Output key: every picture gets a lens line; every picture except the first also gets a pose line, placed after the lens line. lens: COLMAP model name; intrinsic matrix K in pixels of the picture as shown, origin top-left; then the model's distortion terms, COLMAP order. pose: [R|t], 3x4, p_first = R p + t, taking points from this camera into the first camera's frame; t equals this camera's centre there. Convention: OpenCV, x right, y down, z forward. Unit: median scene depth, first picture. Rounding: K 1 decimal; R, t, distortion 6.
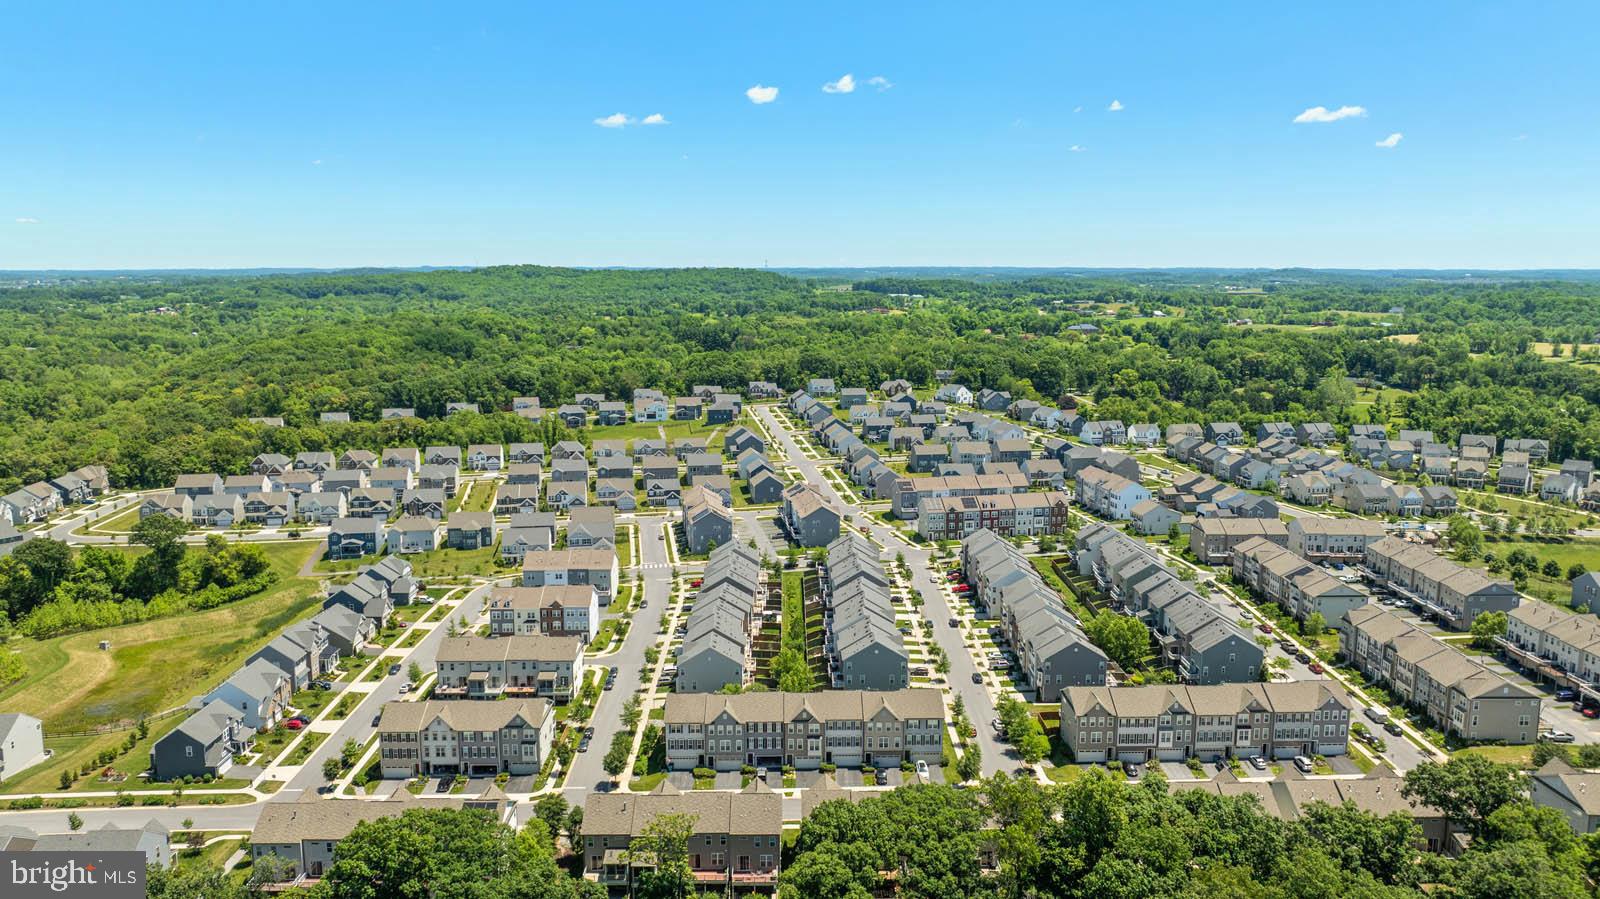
lens RADIAL K [[1132.3, 0, 799.0], [0, 1132.3, 452.2], [0, 0, 1]] dist [-0.020084, 0.015869]
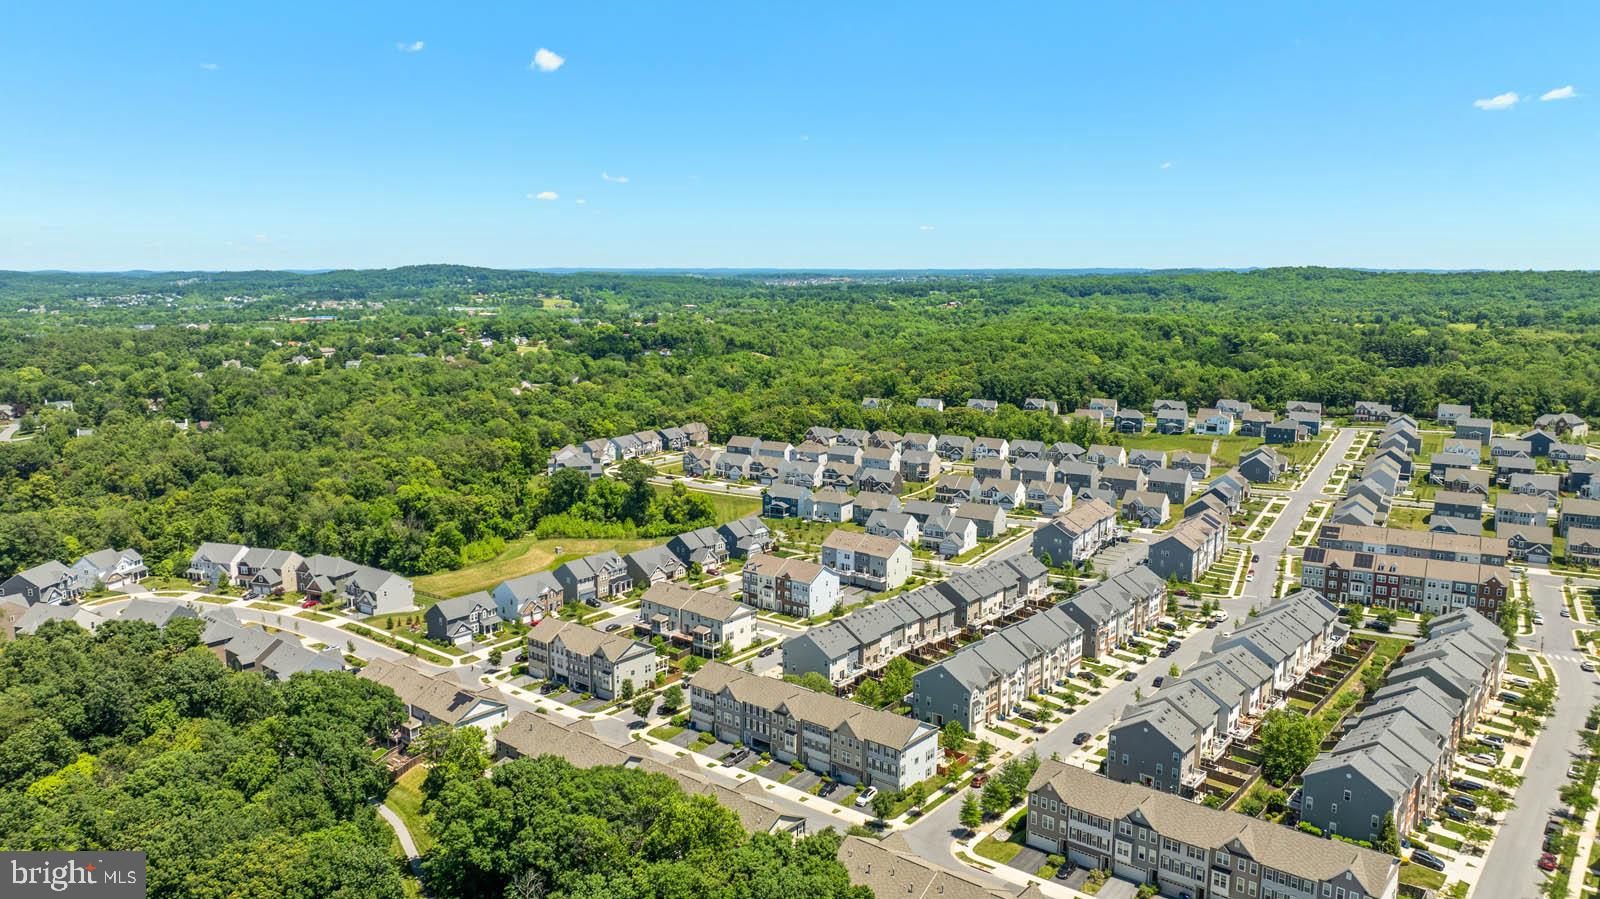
lens RADIAL K [[1132.3, 0, 803.4], [0, 1132.3, 461.6], [0, 0, 1]] dist [-0.020084, 0.015869]
pose [[0.761393, 0.112043, -0.638535, 0.520222], [-0.107471, 0.993138, 0.046115, -0.028958], [0.639321, 0.033513, 0.768210, 0.183639]]
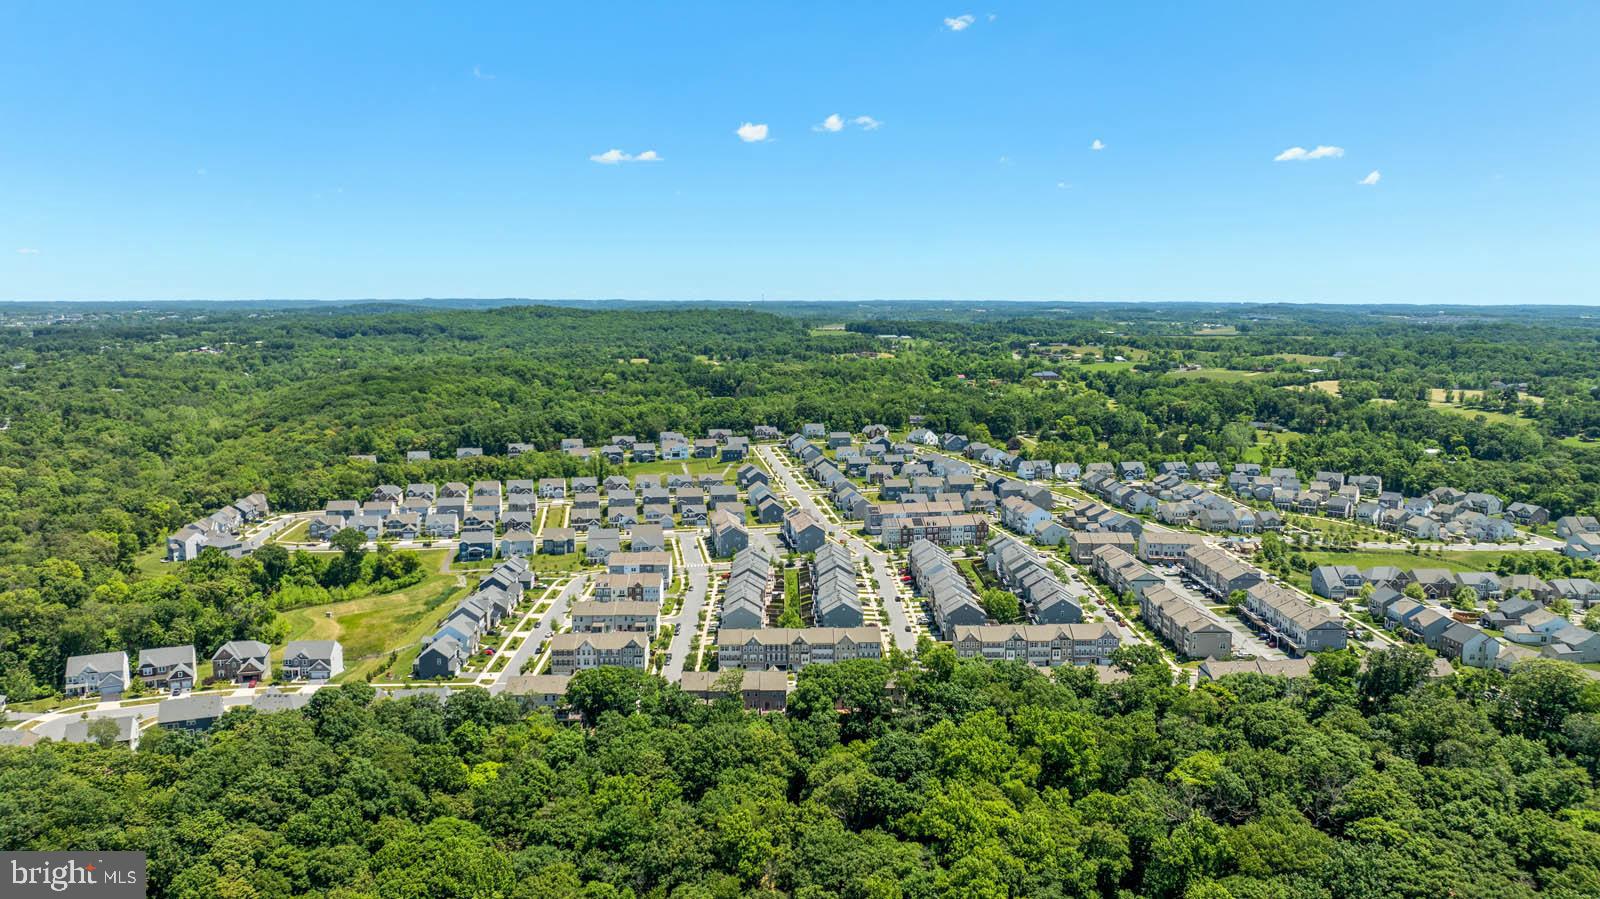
lens RADIAL K [[1132.3, 0, 805.5], [0, 1132.3, 447.7], [0, 0, 1]] dist [-0.020084, 0.015869]
pose [[0.999946, 0.002581, 0.010103, -0.003547], [-0.002274, 0.999539, -0.030285, -0.006408], [-0.010176, 0.030260, 0.999490, -0.591867]]
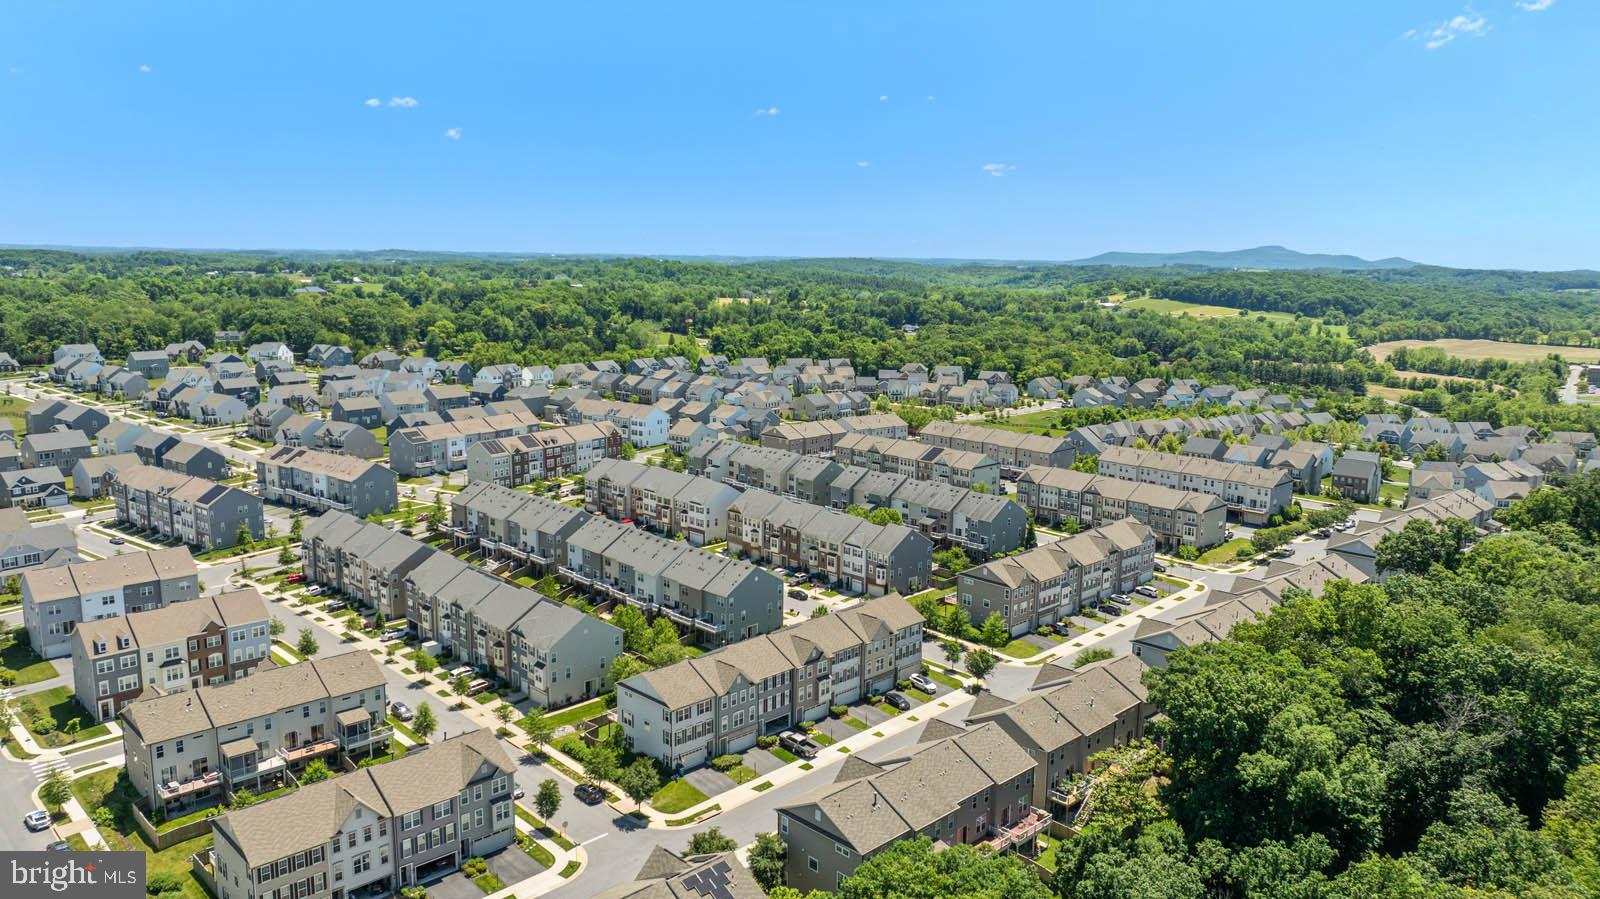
lens RADIAL K [[1132.3, 0, 791.0], [0, 1132.3, 443.2], [0, 0, 1]] dist [-0.020084, 0.015869]
pose [[0.724057, -0.102844, 0.682030, -0.431081], [0.099150, 0.994071, 0.044637, 0.040754], [-0.682576, 0.035303, 0.729961, 0.349889]]
